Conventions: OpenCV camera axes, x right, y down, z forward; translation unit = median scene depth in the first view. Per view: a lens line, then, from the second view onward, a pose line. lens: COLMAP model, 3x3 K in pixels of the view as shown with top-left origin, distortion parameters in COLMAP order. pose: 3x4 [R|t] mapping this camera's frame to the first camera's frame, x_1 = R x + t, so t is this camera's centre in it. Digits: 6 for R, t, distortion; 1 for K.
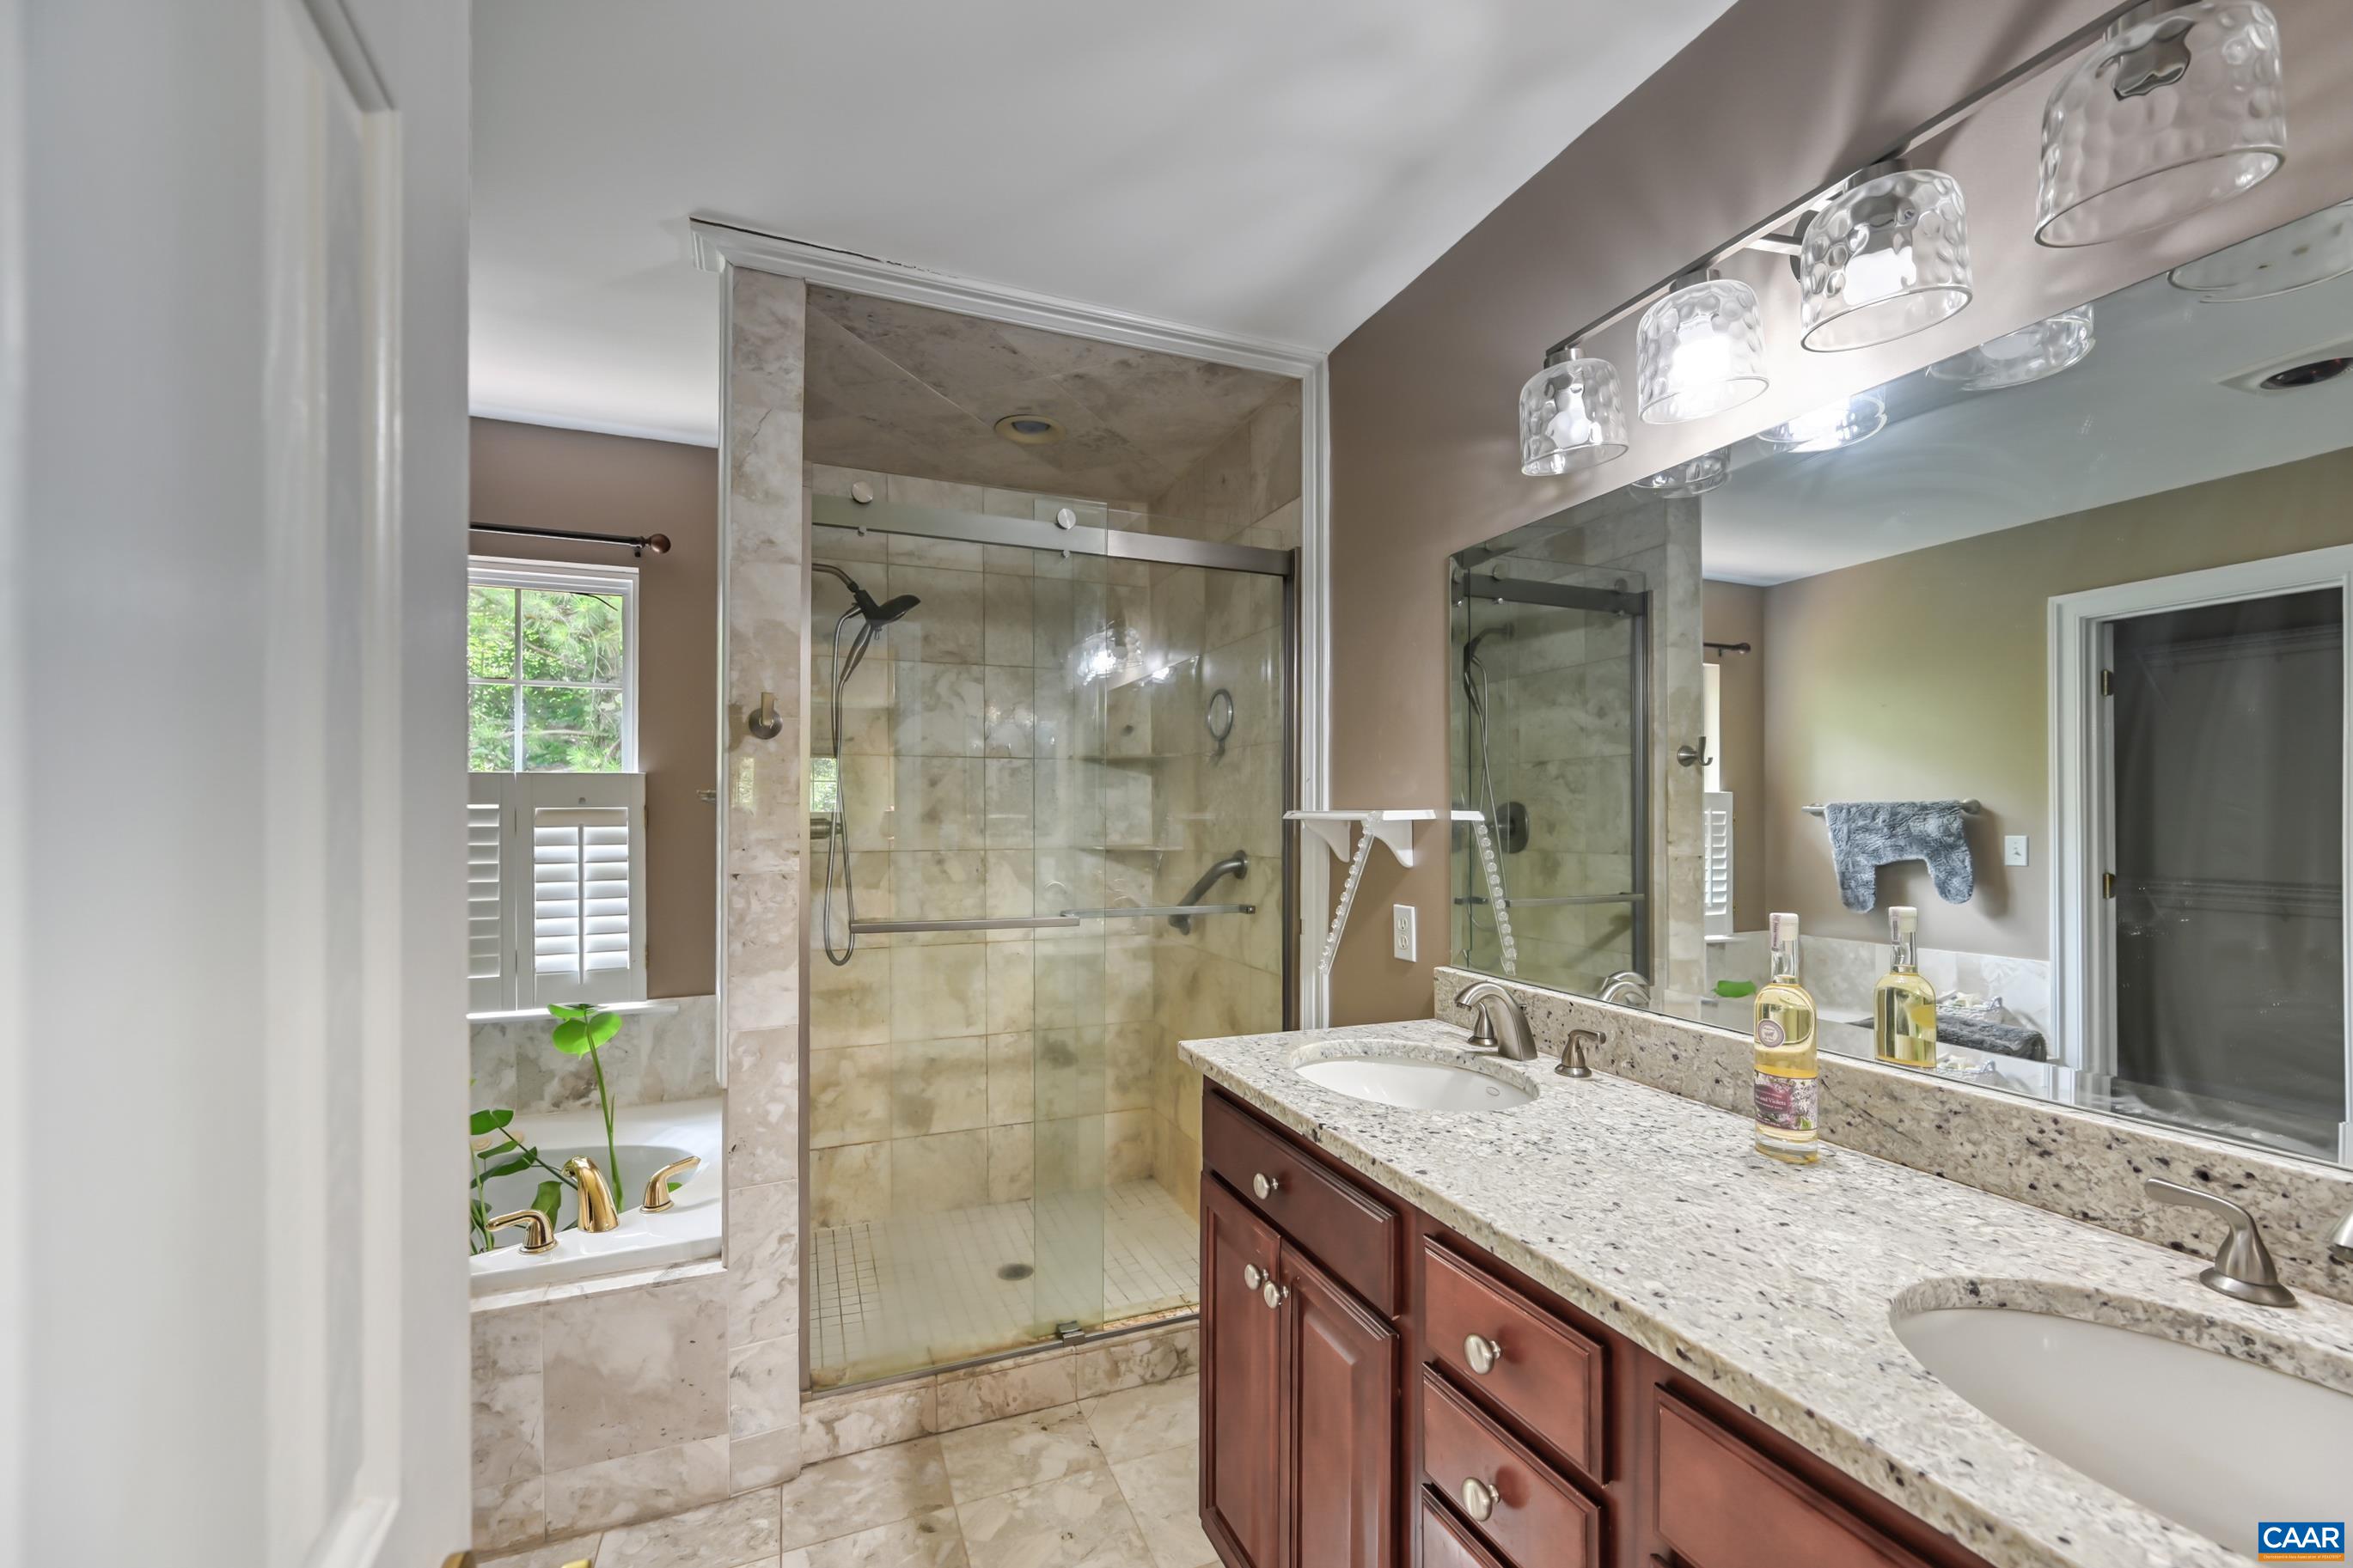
lens RADIAL K [[959.4, 0, 1185.9], [0, 959.4, 821.6], [0, 0, 1]] dist [0.001834, 0.000033]
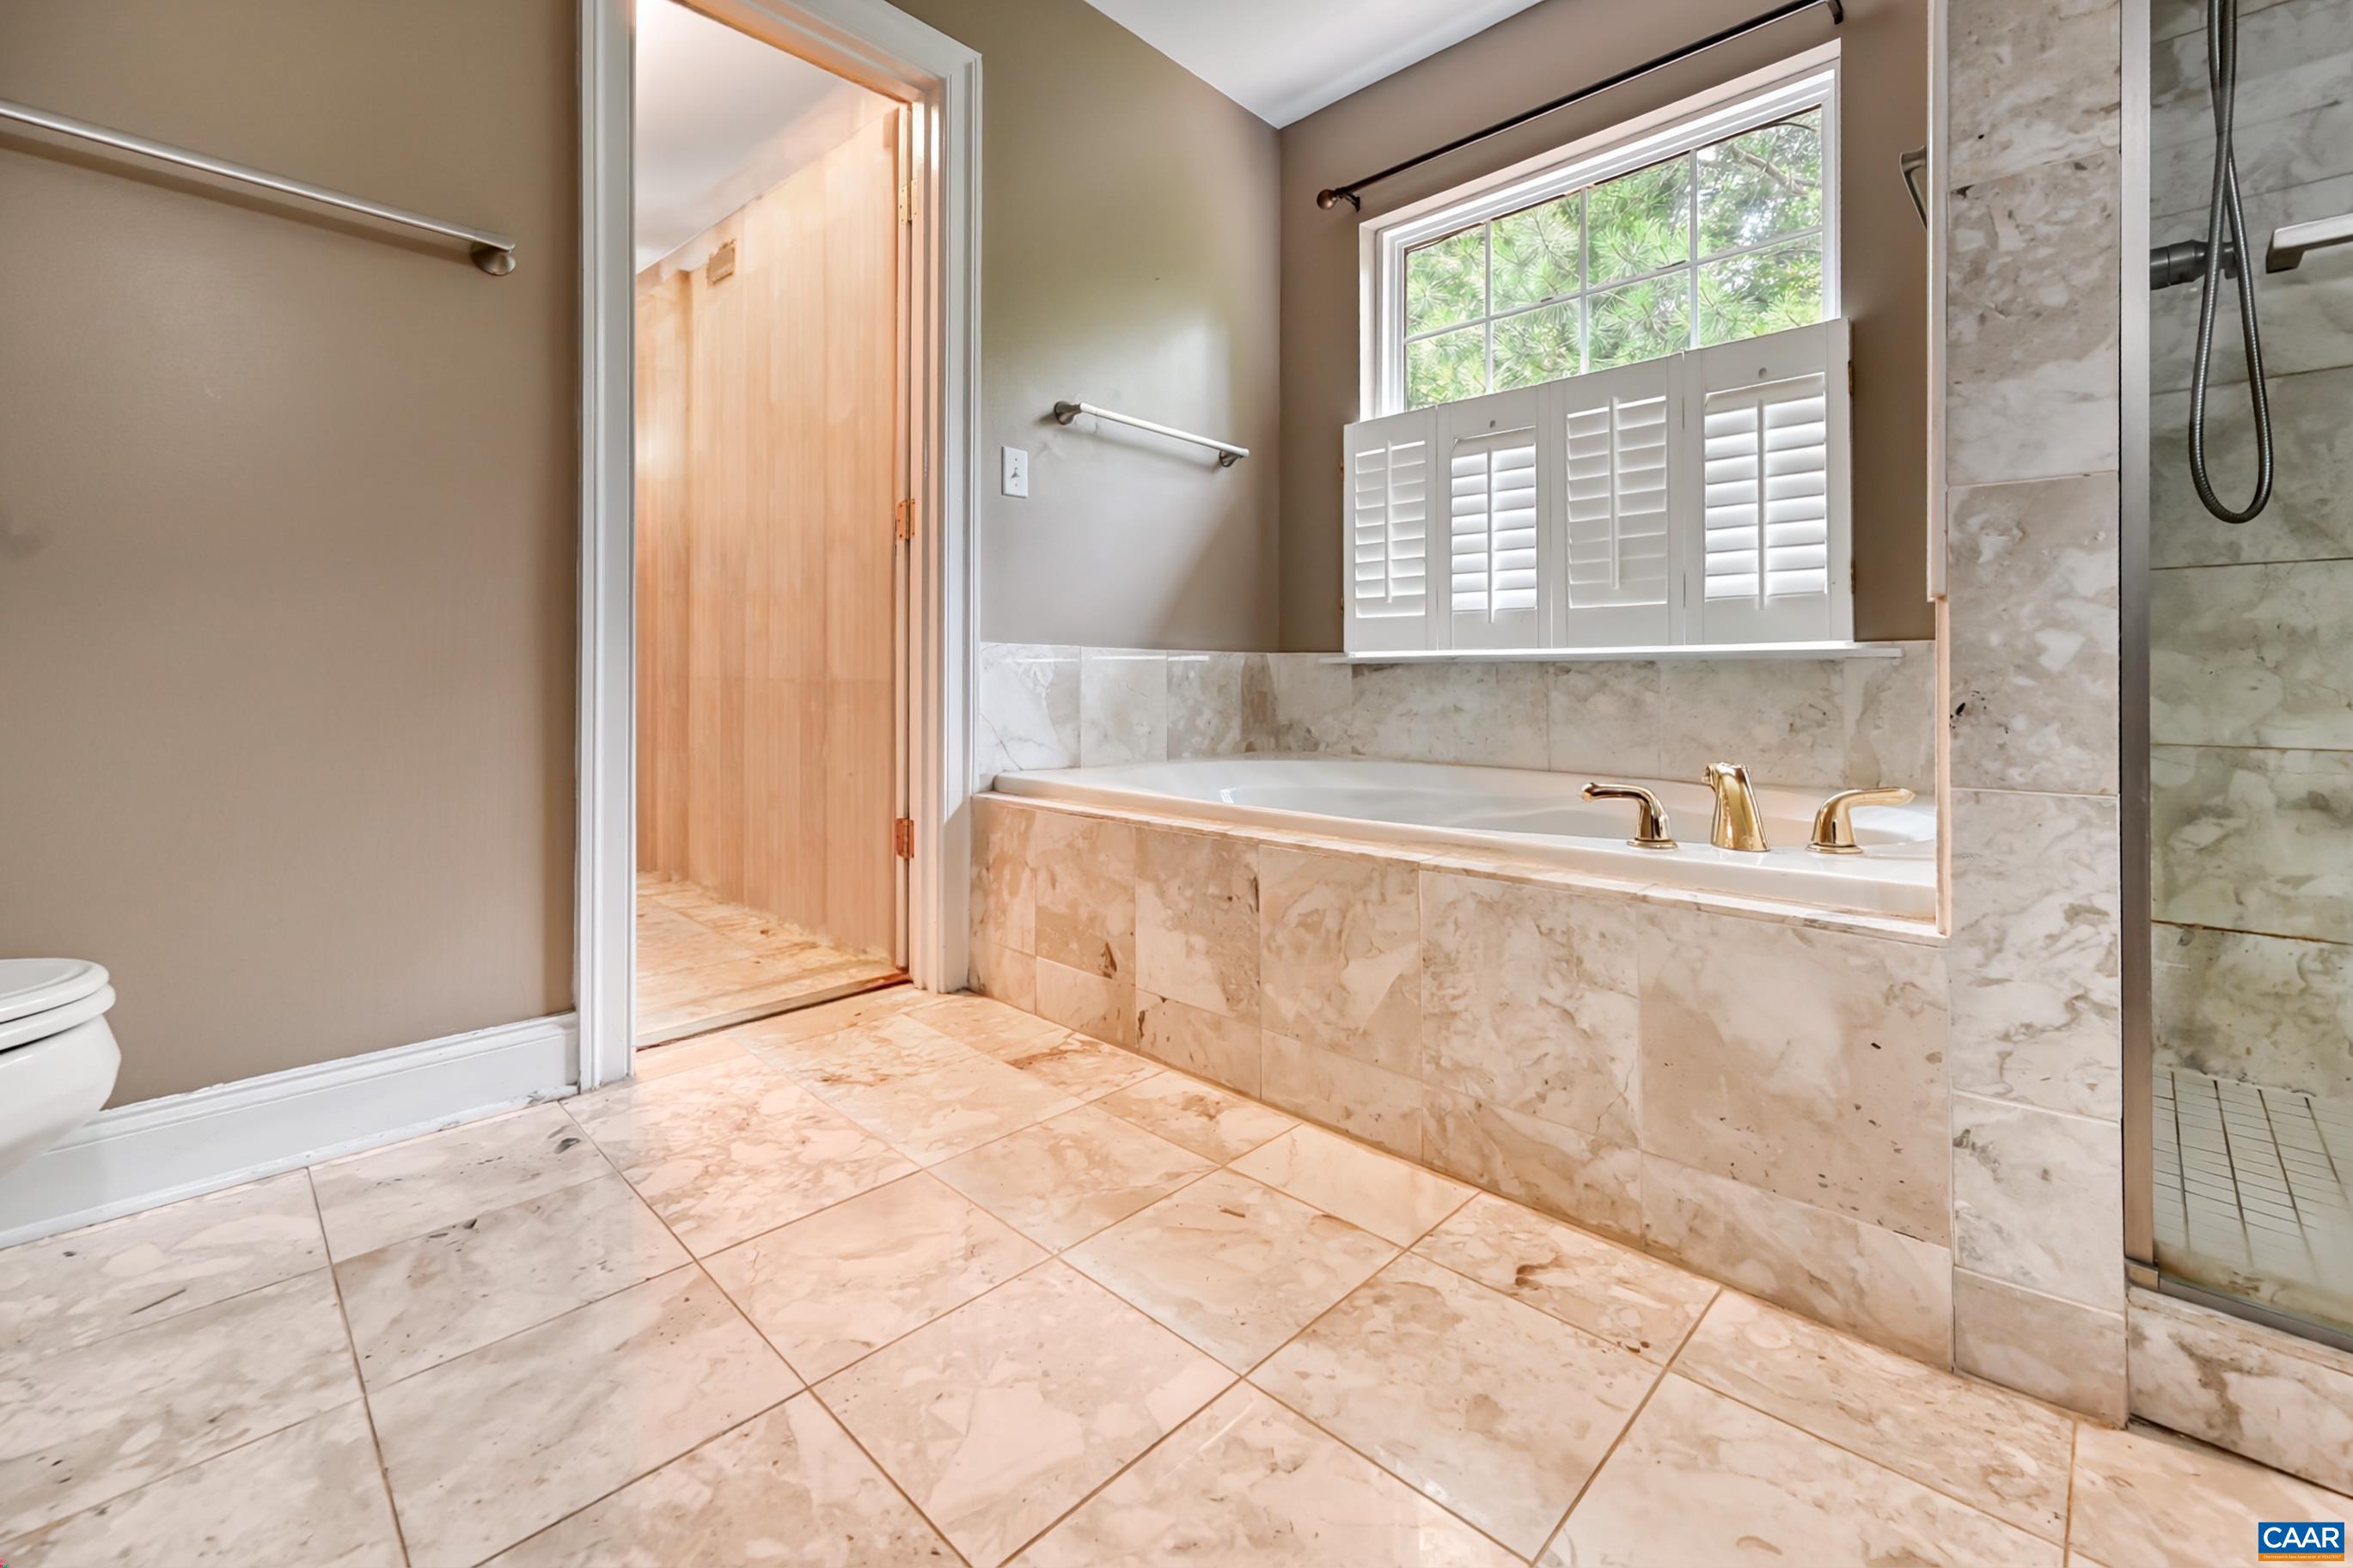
lens RADIAL K [[978.4, 0, 1186.9], [0, 978.4, 674.5], [0, 0, 1]] dist [-0.000826, 0.000339]
pose [[0.401005, -0.002982, -0.916071, -0.148825], [0.000858, 0.999995, -0.002880, 0.315294], [0.916075, 0.000369, 0.401006, 0.392187]]
